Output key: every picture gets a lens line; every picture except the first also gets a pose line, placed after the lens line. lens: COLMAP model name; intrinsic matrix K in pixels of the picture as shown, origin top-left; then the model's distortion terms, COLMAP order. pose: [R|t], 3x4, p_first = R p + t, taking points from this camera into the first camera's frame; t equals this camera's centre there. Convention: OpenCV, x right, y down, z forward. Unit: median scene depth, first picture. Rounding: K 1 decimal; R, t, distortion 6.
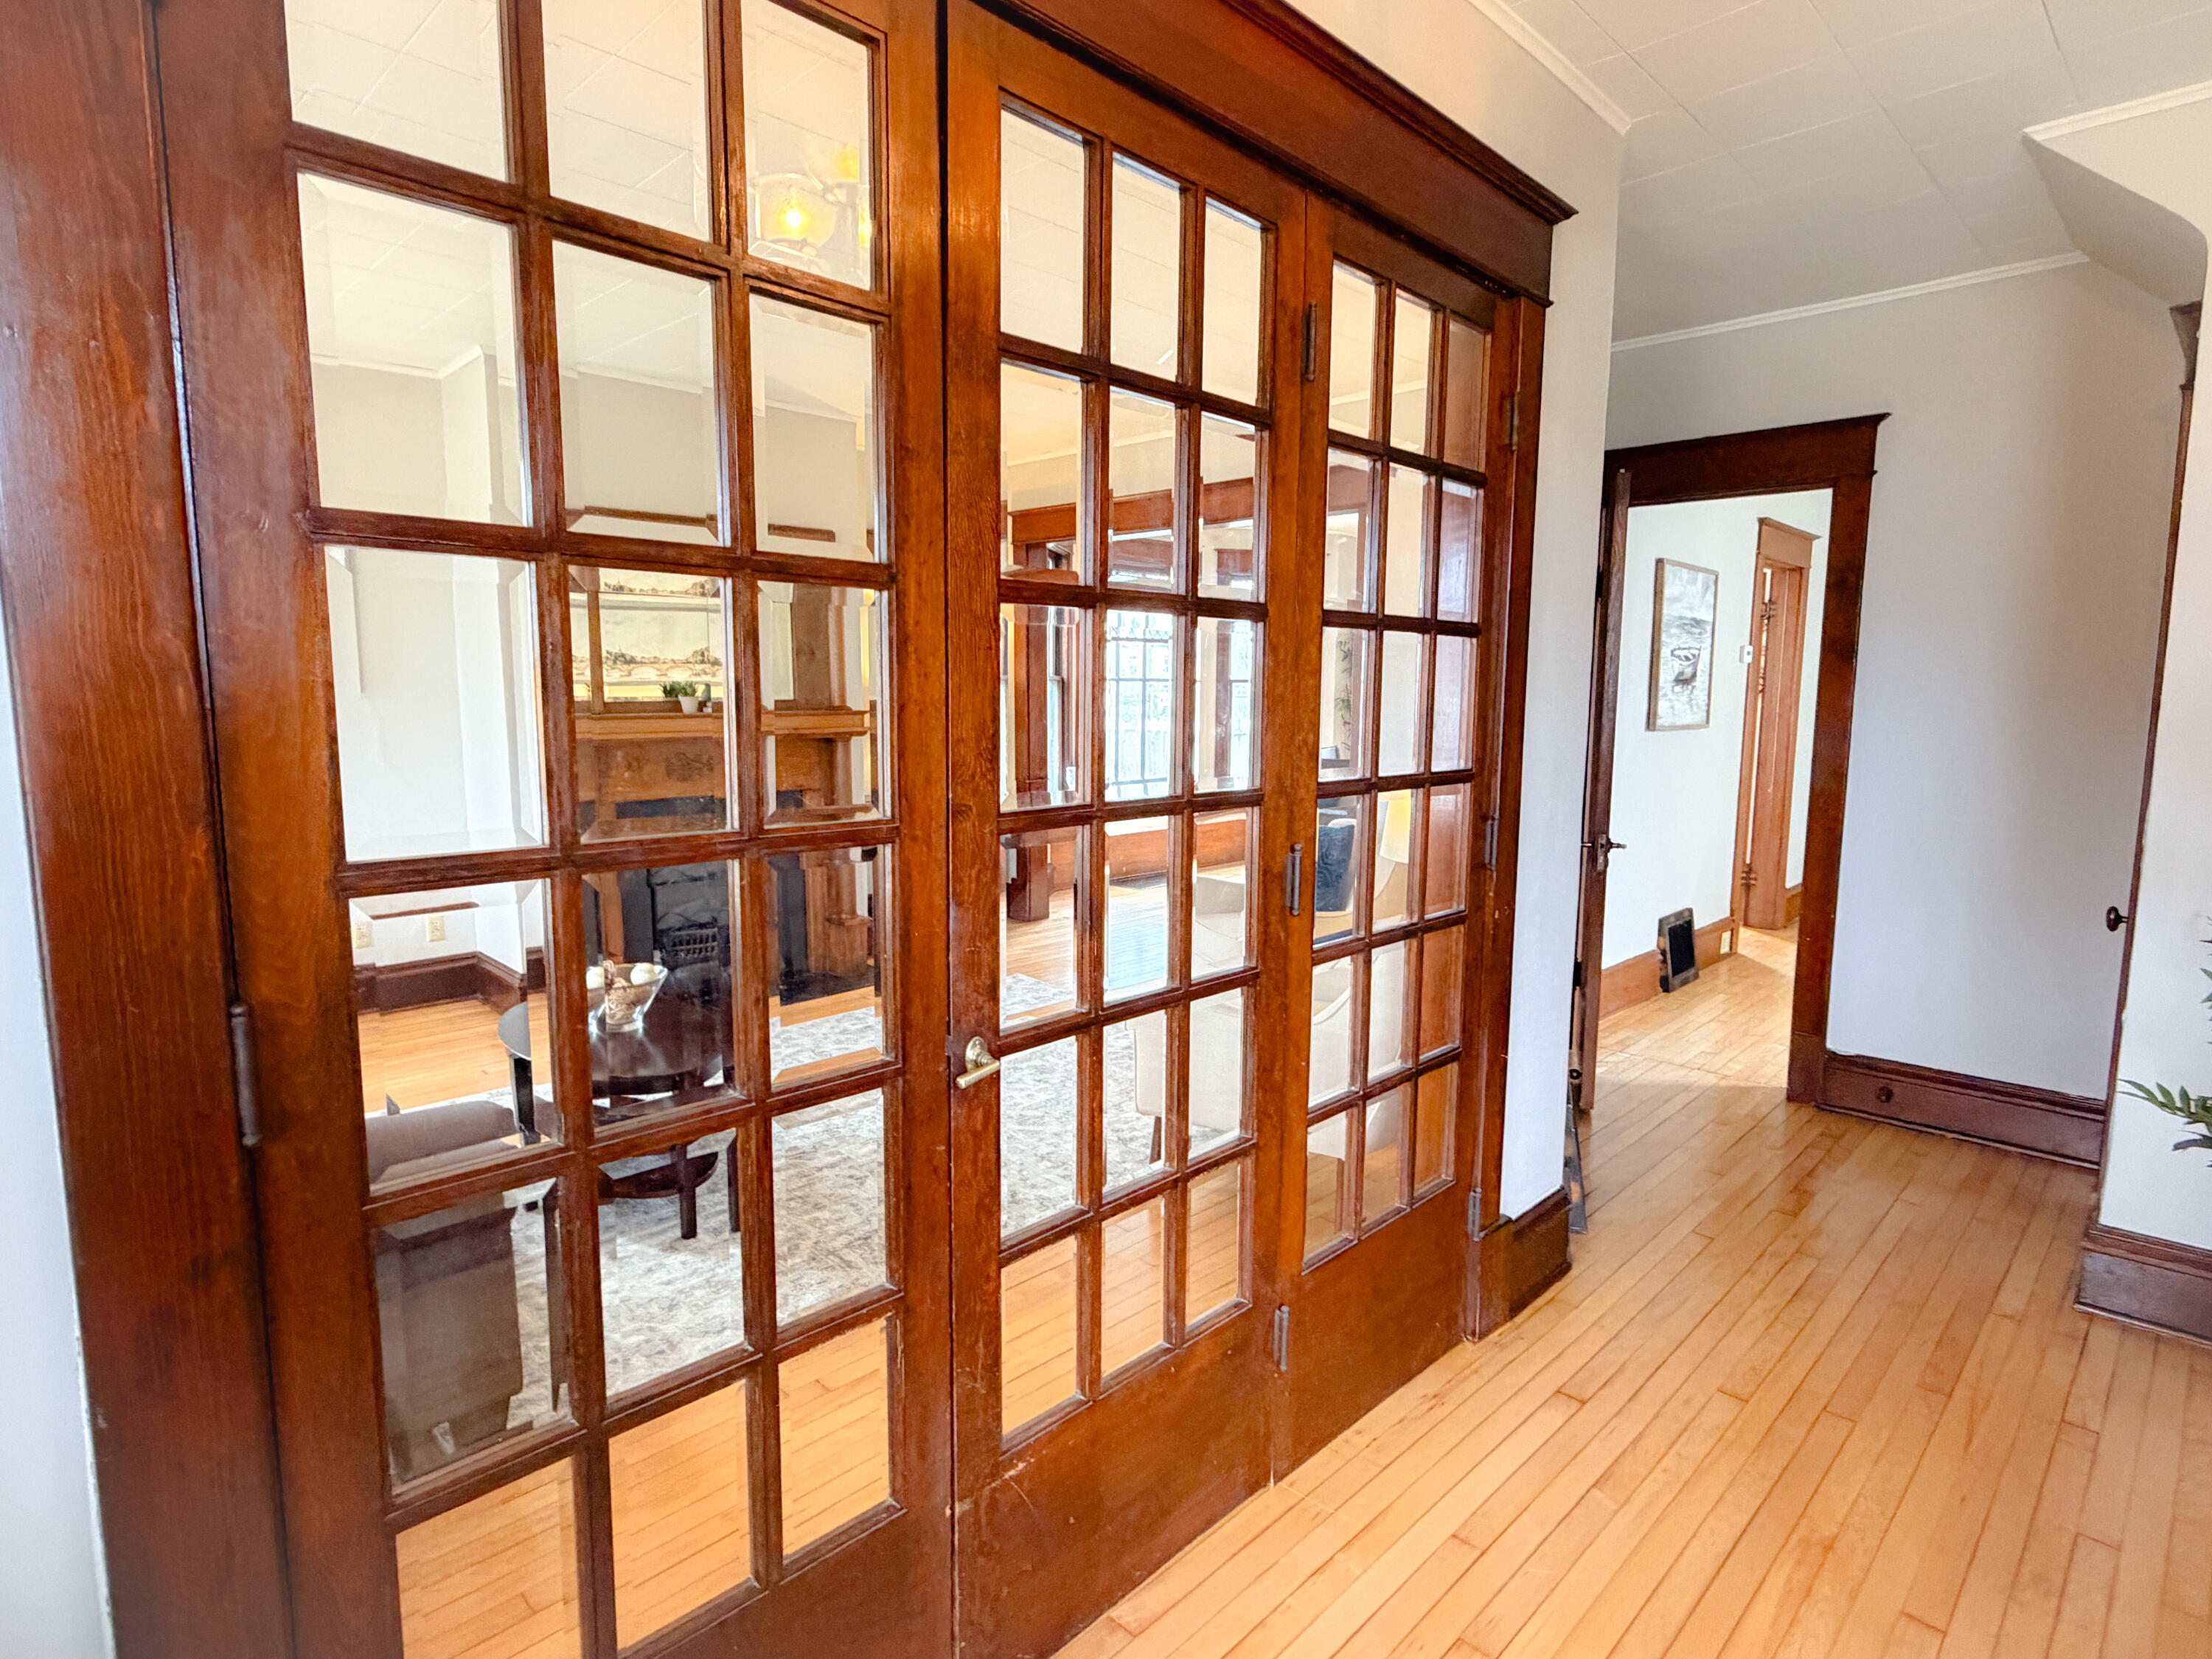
lens RADIAL K [[1157.7, 0, 1091.2], [0, 1157.7, 829.2], [0, 0, 1]] dist [0.001134, -0.000018]
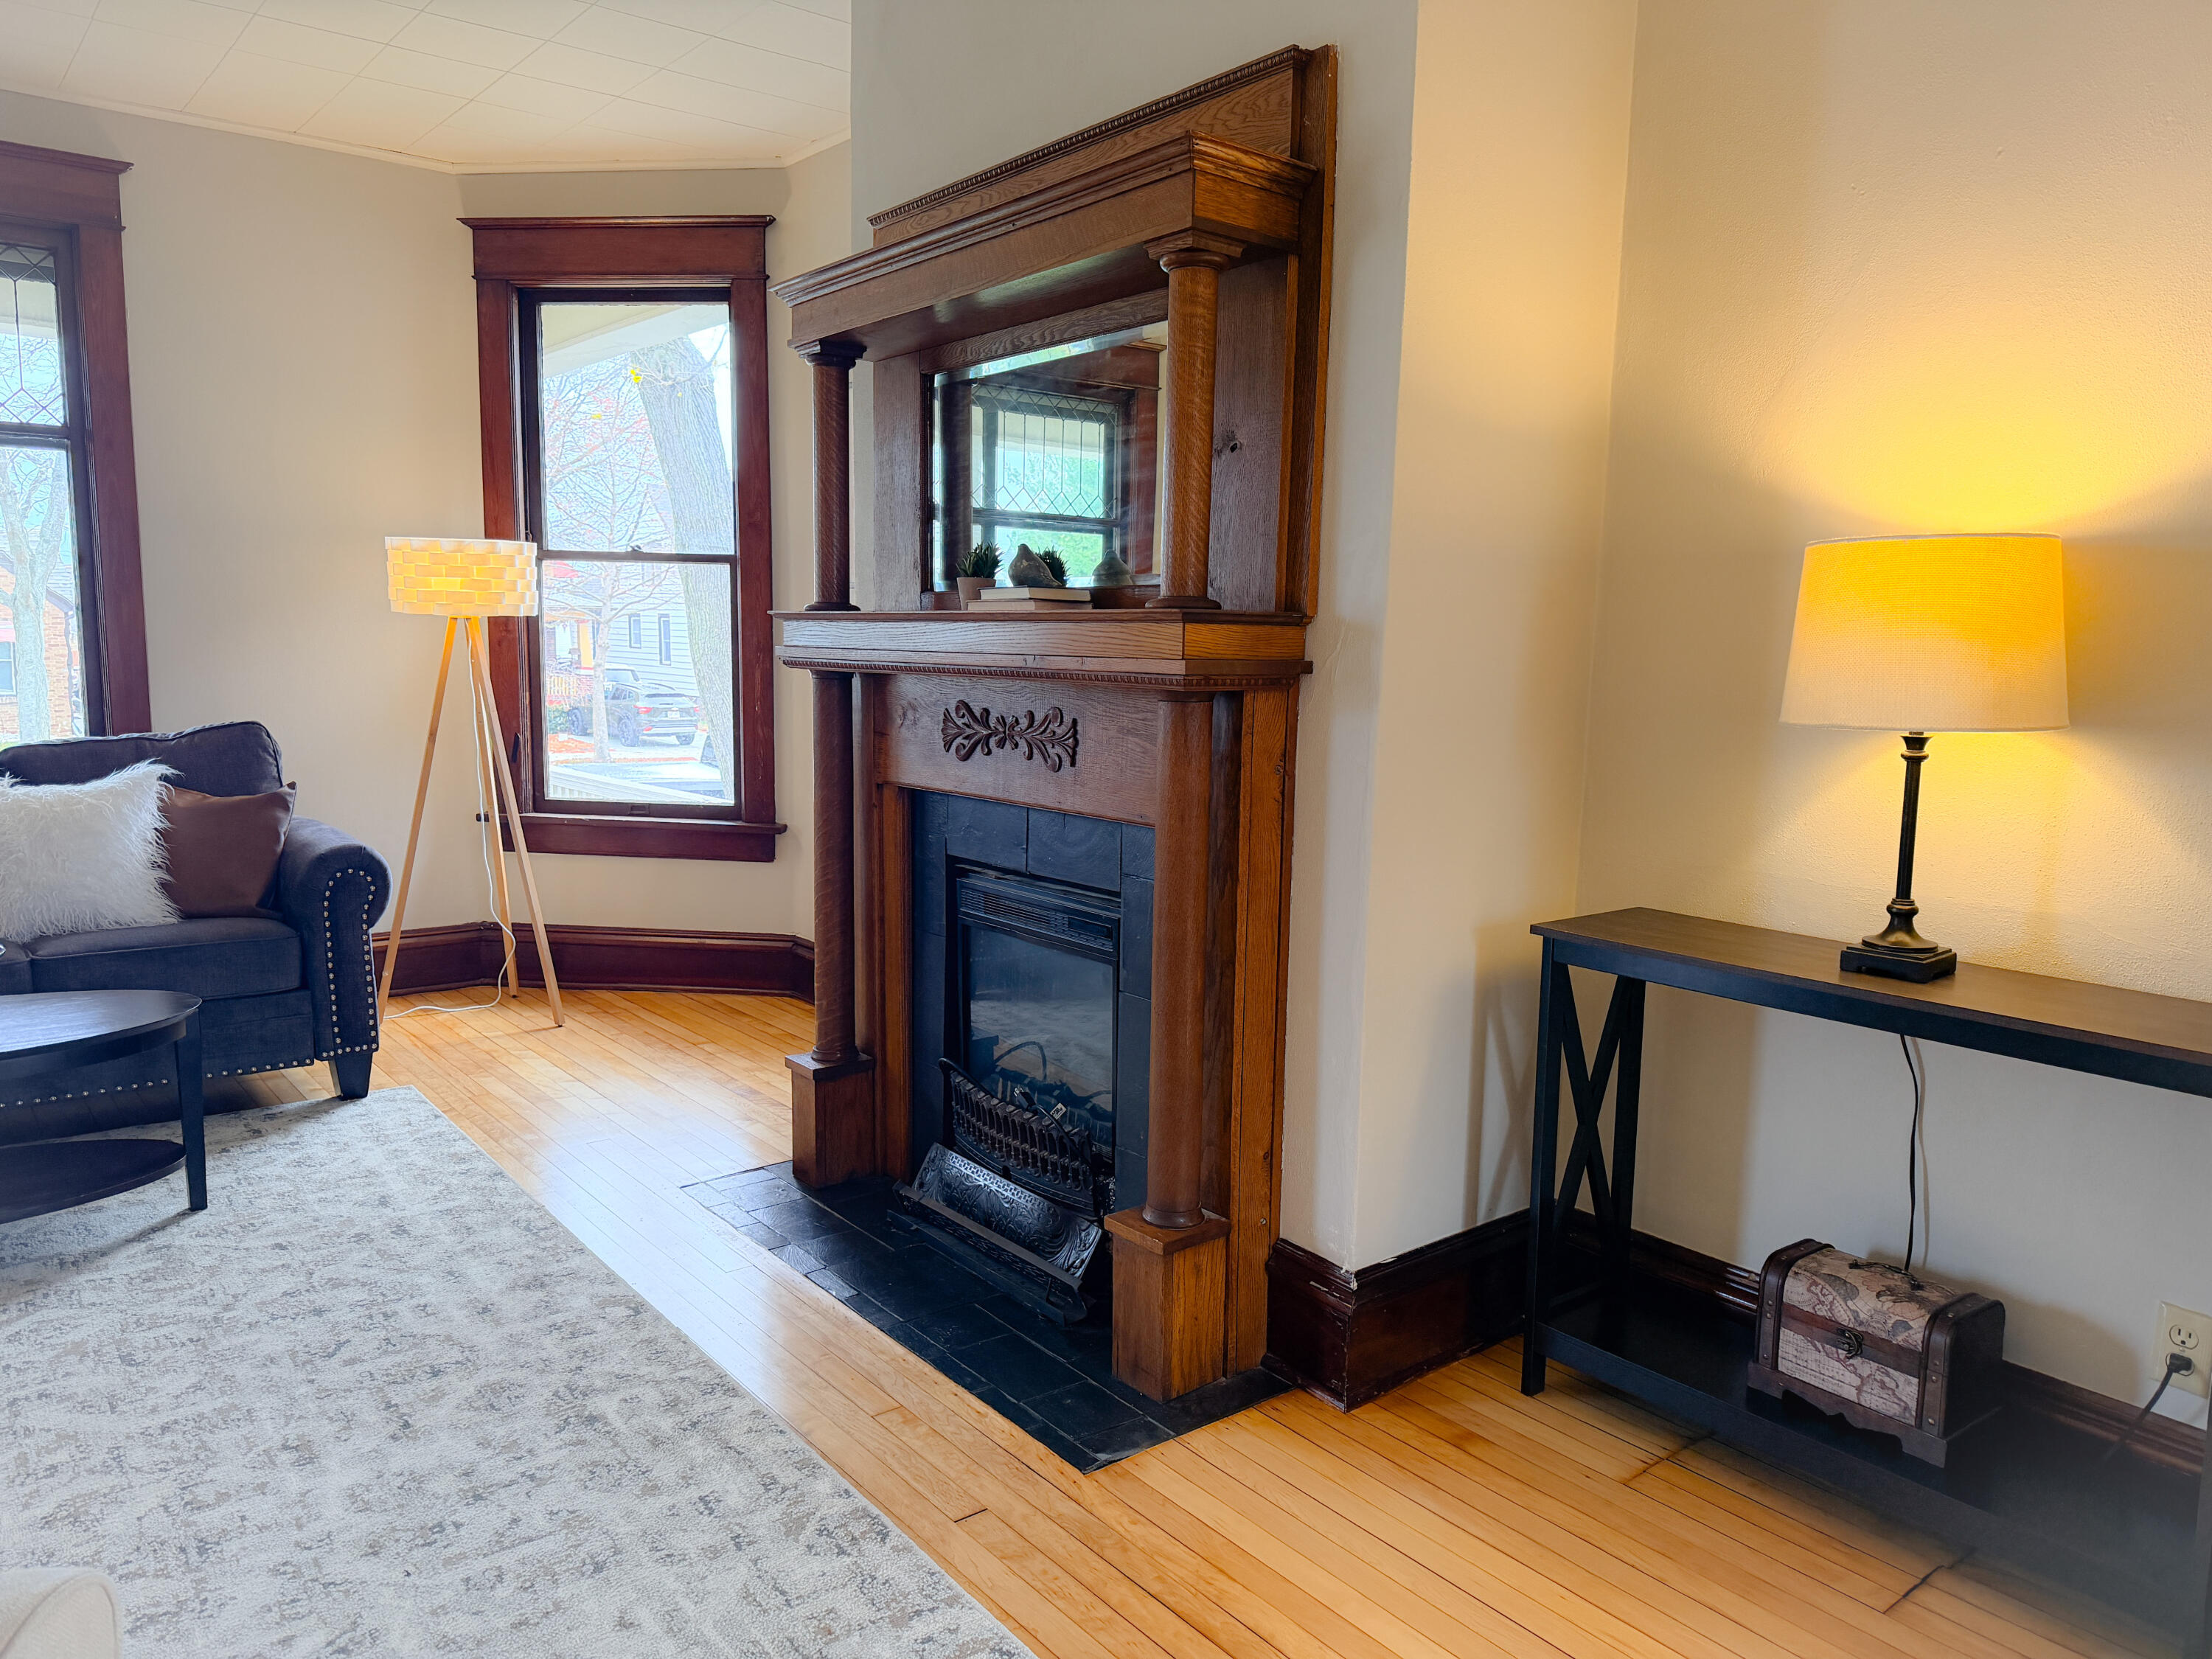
lens RADIAL K [[1568.6, 0, 1100.9], [0, 1568.6, 838.2], [0, 0, 1]] dist [0.030323, -0.031472]
pose [[-0.113997, 0.124249, -0.985681, 0.278355], [-0.141582, 0.979990, 0.139907, -0.113683], [0.983341, 0.155504, -0.094124, 1.198851]]
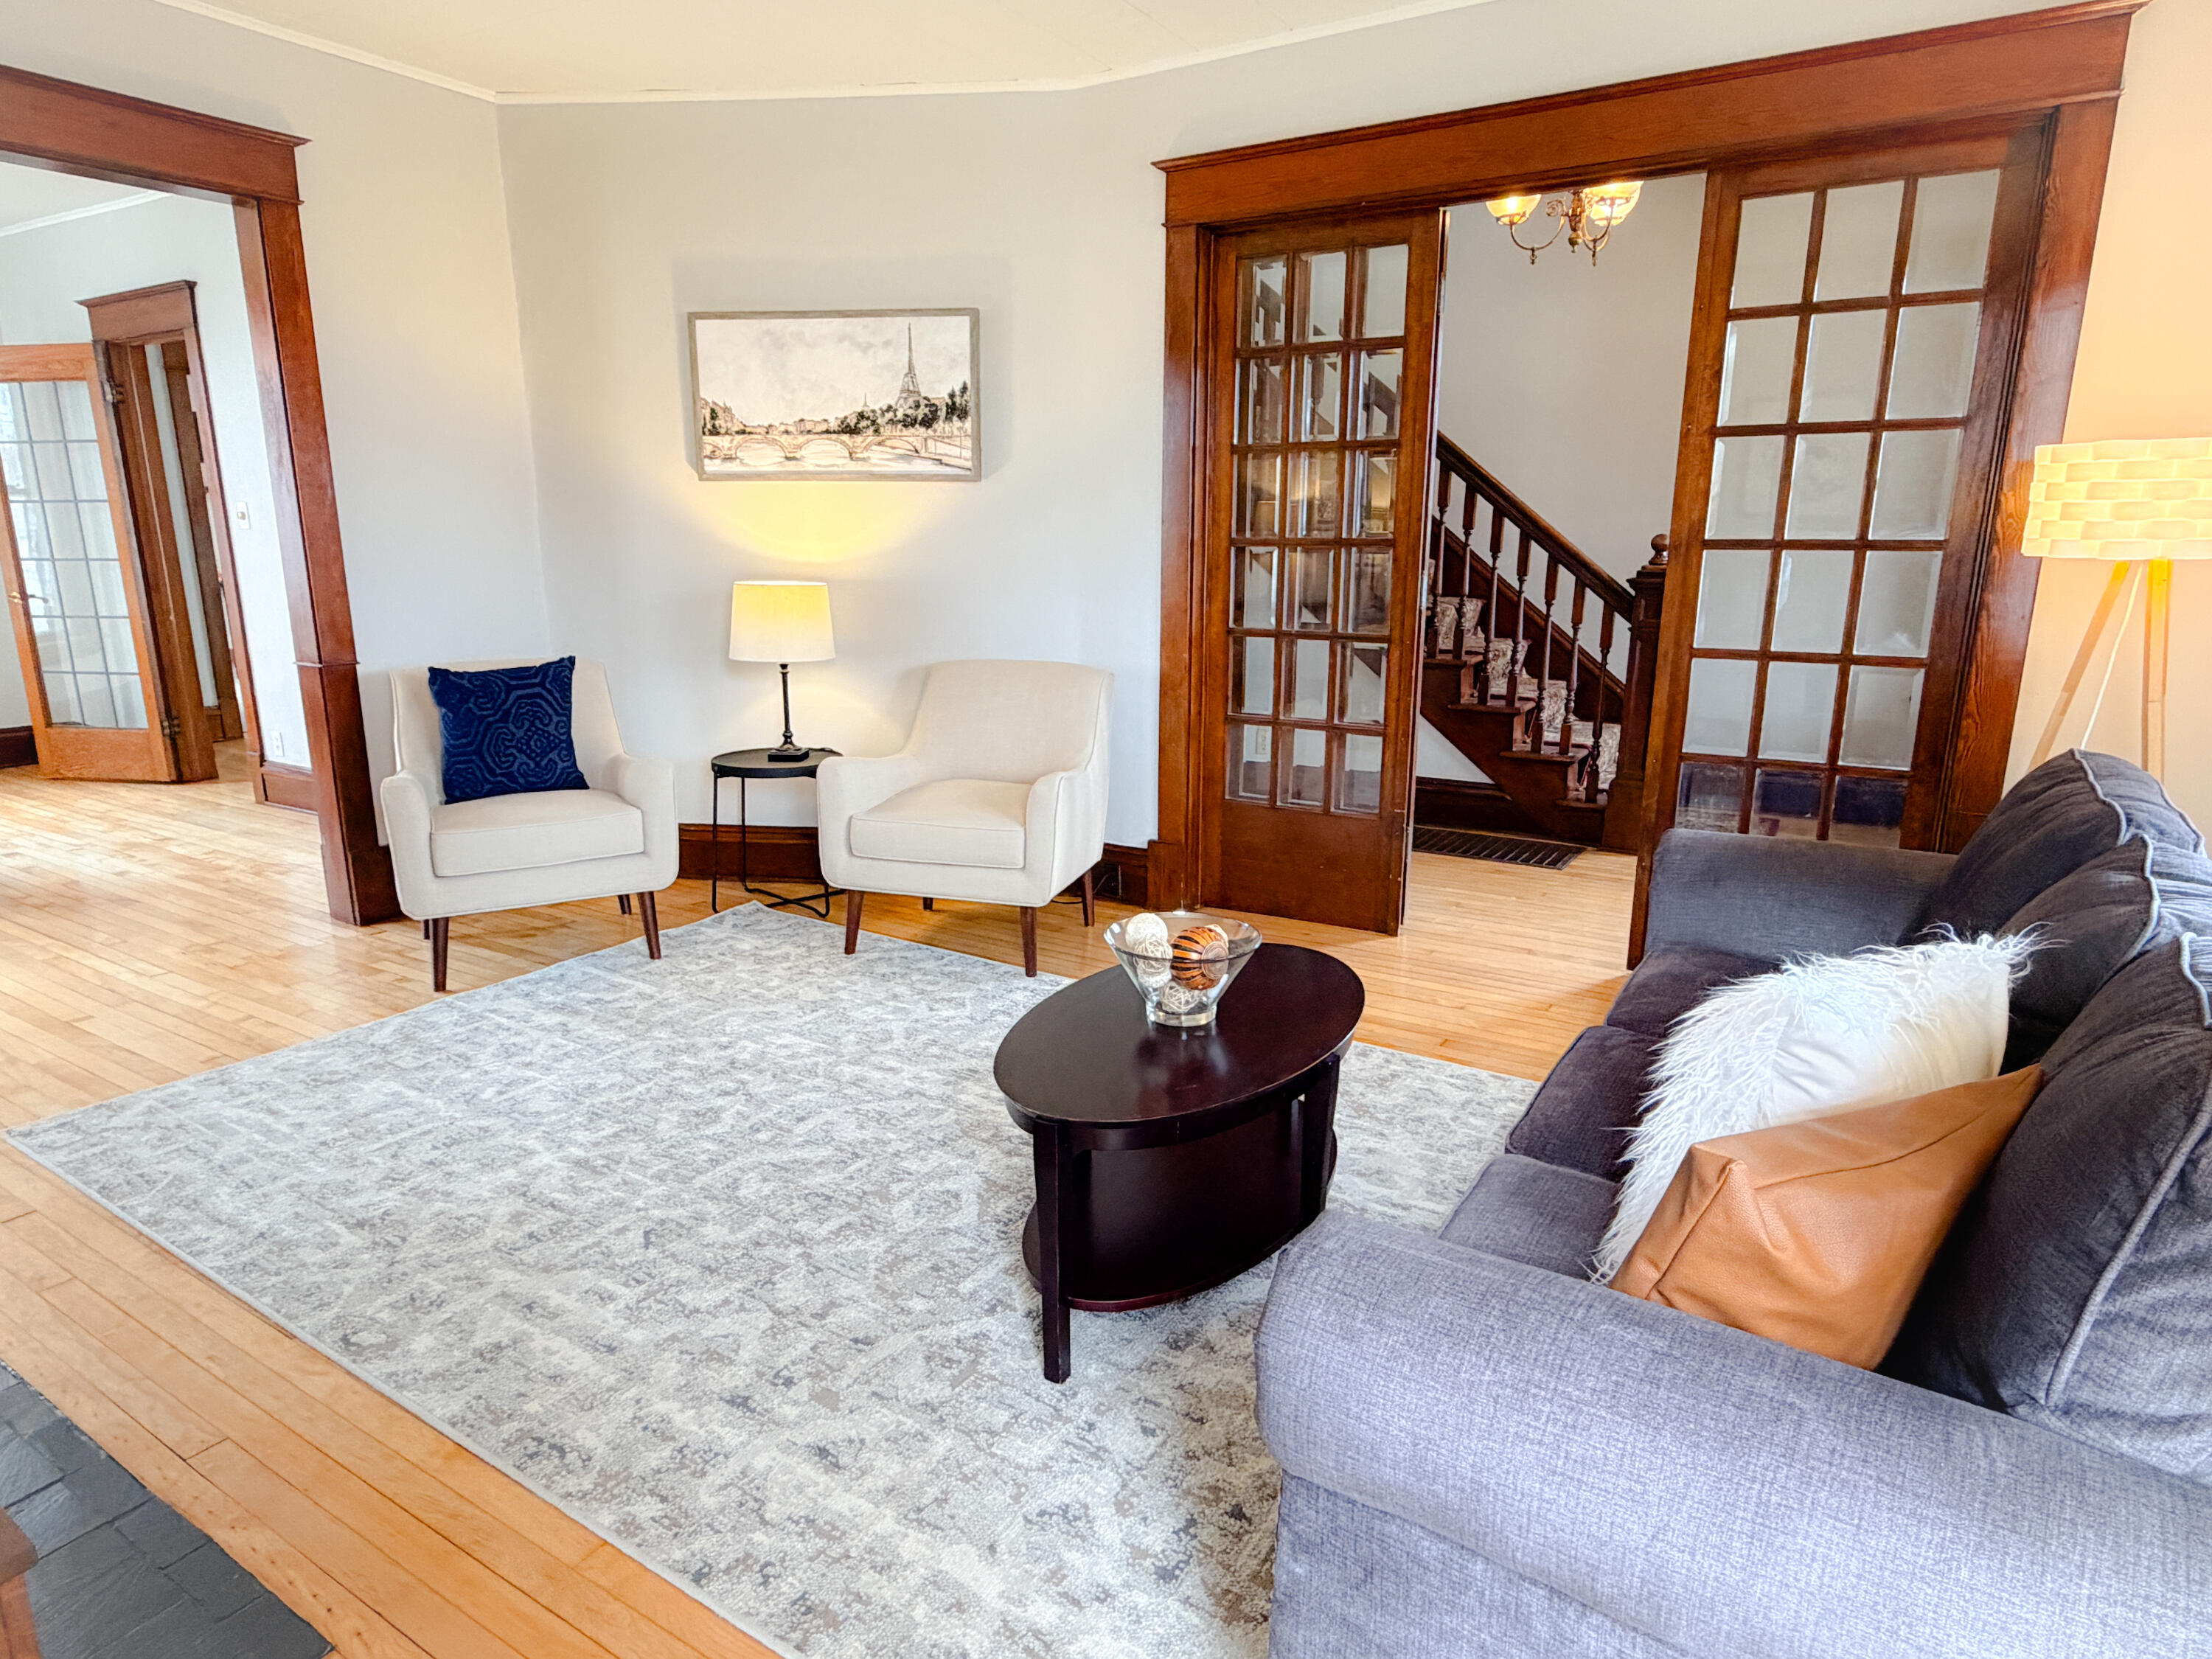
lens RADIAL K [[1288.1, 0, 1098.1], [0, 1288.1, 831.6], [0, 0, 1]] dist [0.002737, 0.001876]
pose [[-0.226782, -0.235408, 0.945068, -0.712170], [0.116531, 0.956820, 0.266299, -0.079684], [-0.966949, 0.170522, -0.189557, 0.799086]]
